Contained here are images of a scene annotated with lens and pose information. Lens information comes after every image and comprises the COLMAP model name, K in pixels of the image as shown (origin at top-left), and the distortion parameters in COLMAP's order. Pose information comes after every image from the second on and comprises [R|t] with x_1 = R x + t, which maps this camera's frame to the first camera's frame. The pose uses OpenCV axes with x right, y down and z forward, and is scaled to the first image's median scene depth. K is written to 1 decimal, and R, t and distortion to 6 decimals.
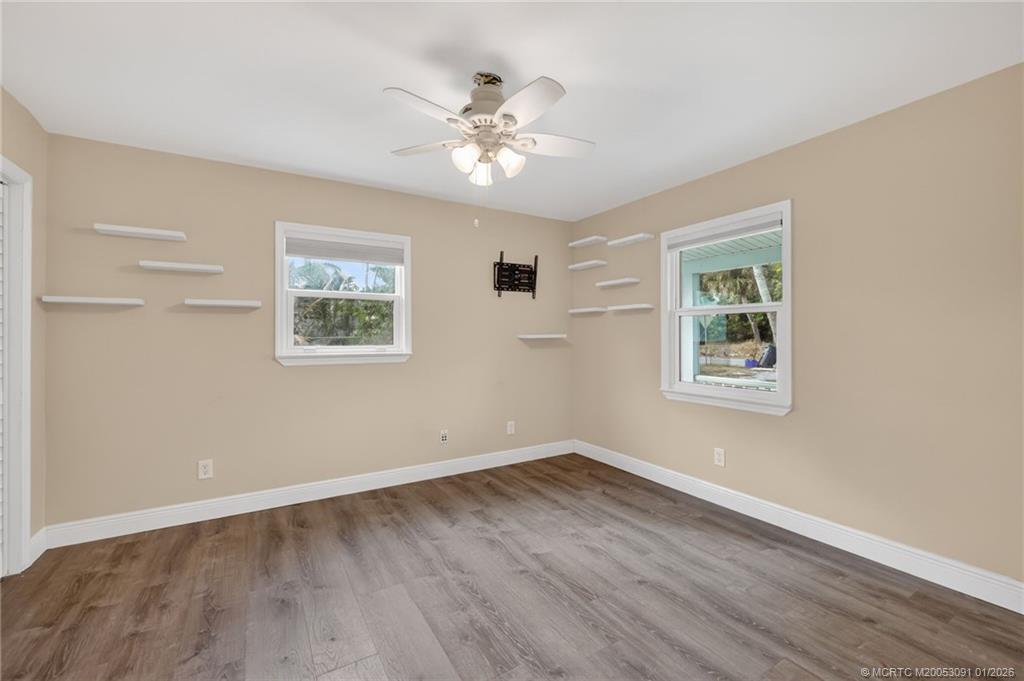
lens RADIAL K [[432.1, 0, 505.0], [0, 432.1, 334.7], [0, 0, 1]] dist [-0.002731, -0.000118]
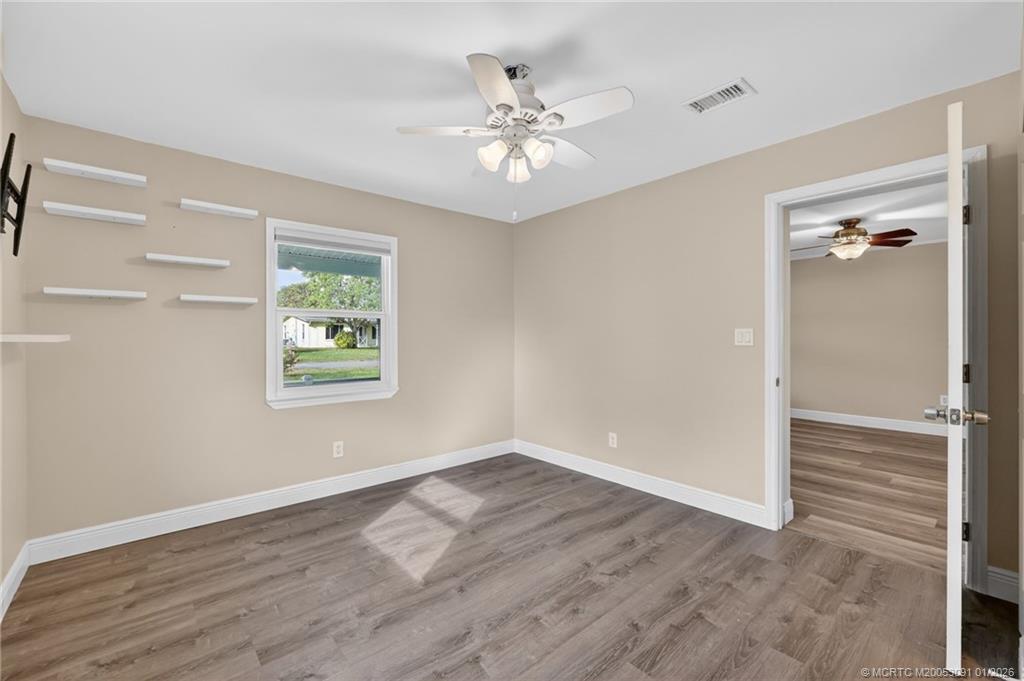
lens RADIAL K [[432.1, 0, 512.9], [0, 432.1, 339.3], [0, 0, 1]] dist [-0.002731, -0.000118]
pose [[-0.185631, -0.004378, 0.982610, -0.871803], [-0.000100, 0.999990, 0.004436, 0.003863], [-0.982620, 0.000725, -0.185630, 1.038960]]
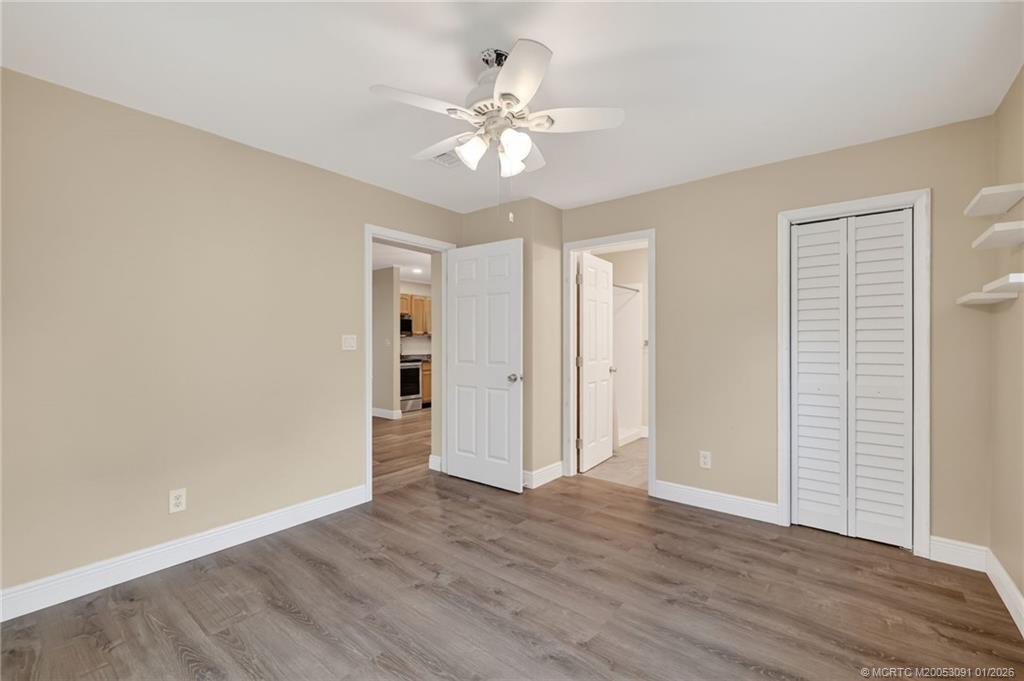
lens RADIAL K [[432.1, 0, 509.5], [0, 432.1, 342.0], [0, 0, 1]] dist [-0.002731, -0.000118]
pose [[-0.934837, 0.004051, -0.355053, 0.229053], [0.003929, 0.999992, 0.001066, 0.002168], [0.355054, -0.000398, -0.934846, 1.631823]]
